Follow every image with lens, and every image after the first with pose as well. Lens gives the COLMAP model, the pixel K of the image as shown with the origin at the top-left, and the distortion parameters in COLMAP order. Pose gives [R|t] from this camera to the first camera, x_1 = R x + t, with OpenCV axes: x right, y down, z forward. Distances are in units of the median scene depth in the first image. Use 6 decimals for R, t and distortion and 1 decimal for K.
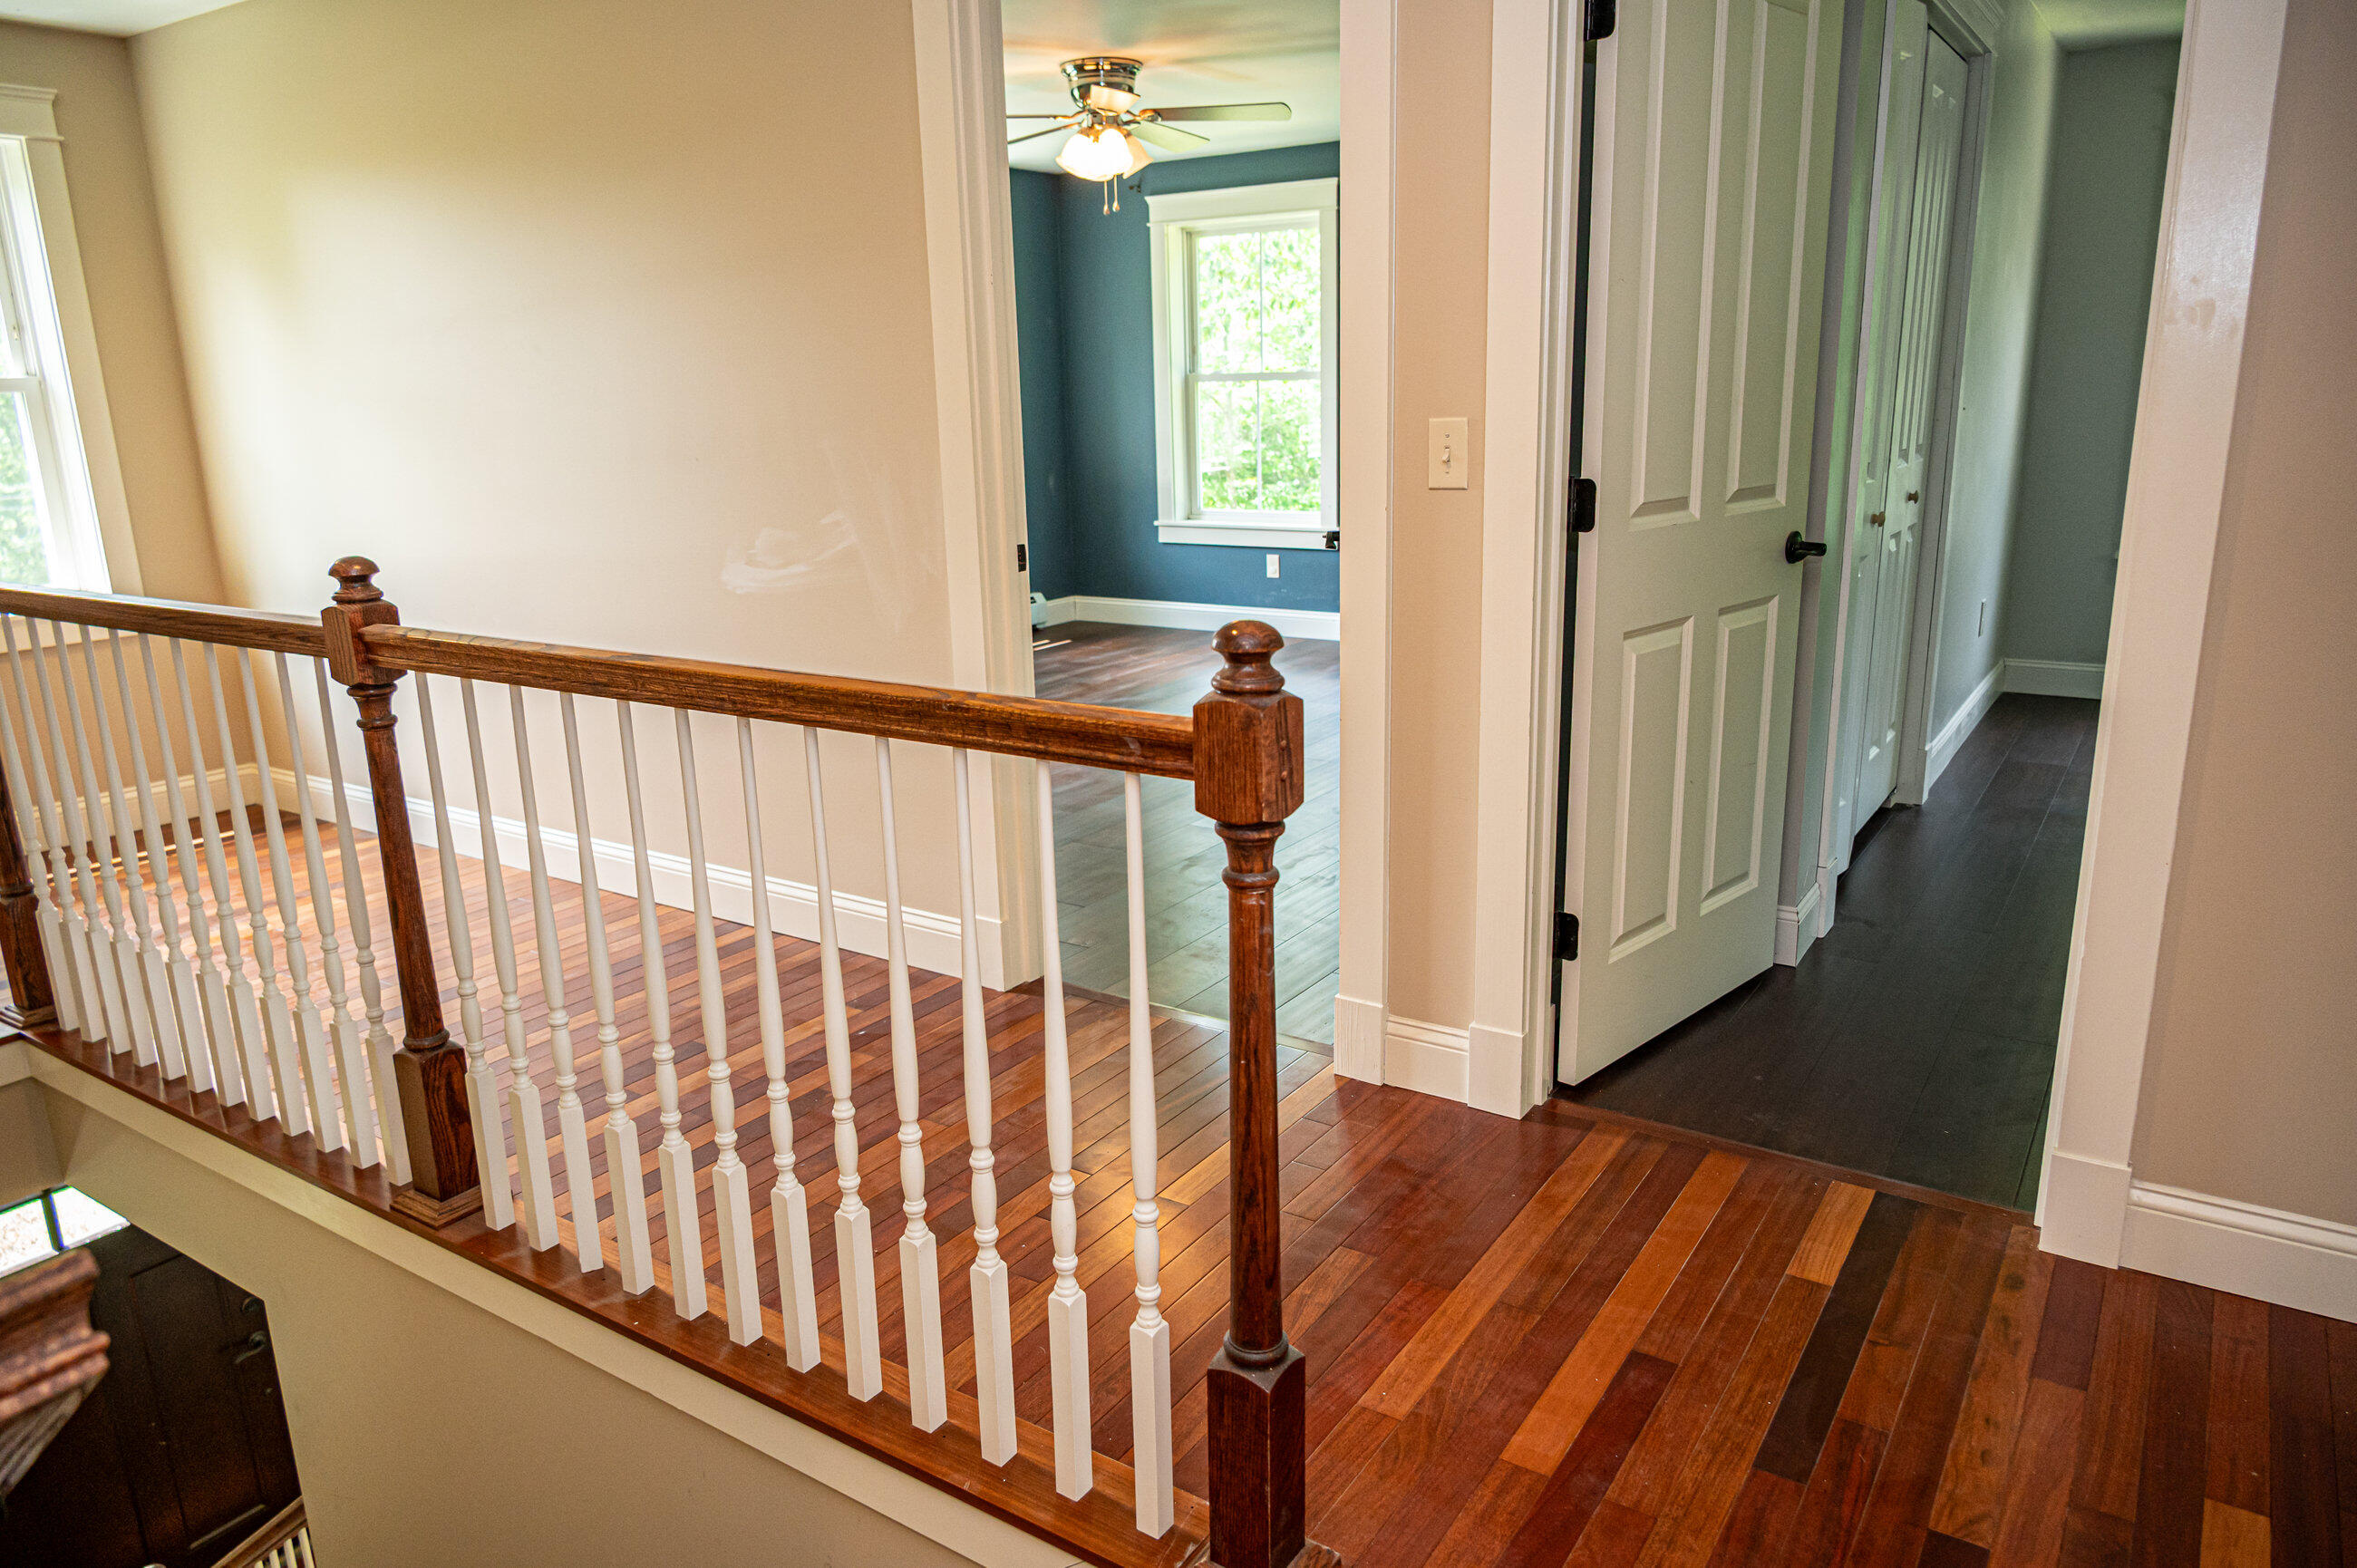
lens RADIAL K [[1560.6, 0, 1178.6], [0, 1560.6, 788.5], [0, 0, 1]] dist [0.000126, -0.005299]
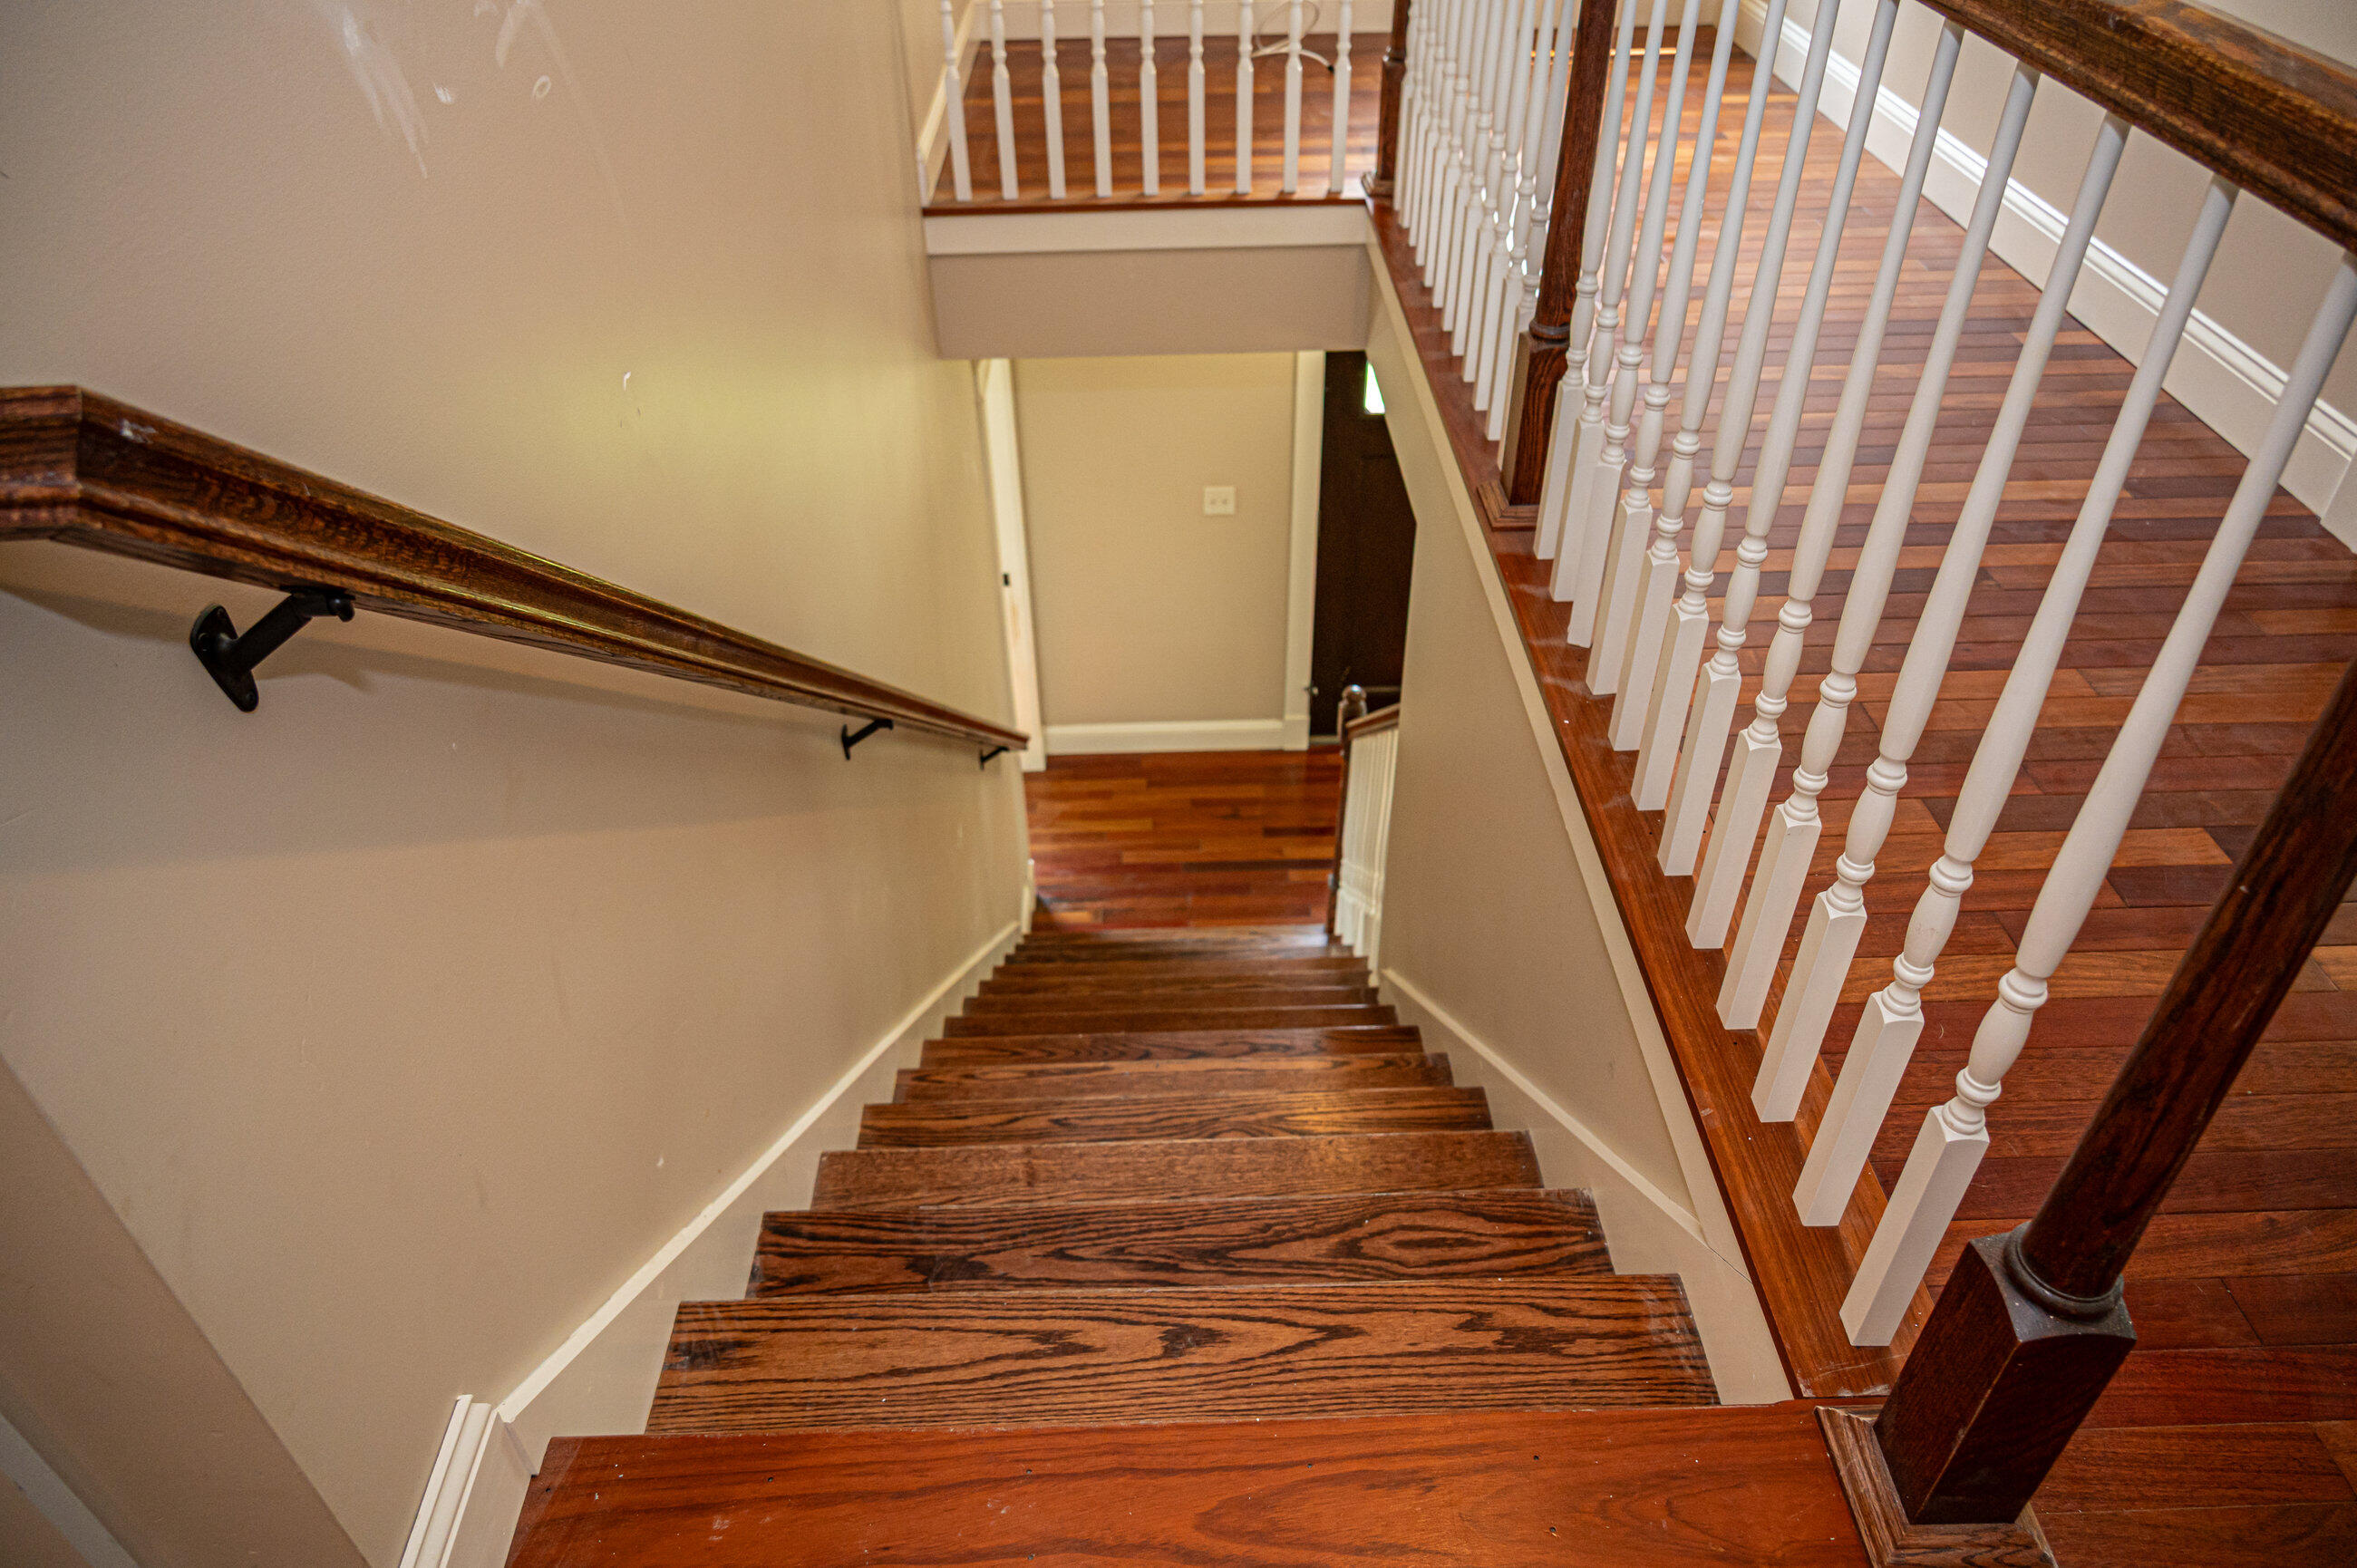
lens RADIAL K [[1560.6, 0, 1178.6], [0, 1560.6, 788.5], [0, 0, 1]] dist [0.000126, -0.005299]
pose [[0.578478, 0.520925, -0.627695, 0.089747], [-0.207708, 0.838223, 0.504221, -0.023426], [0.788810, -0.161303, 0.593094, 0.265604]]
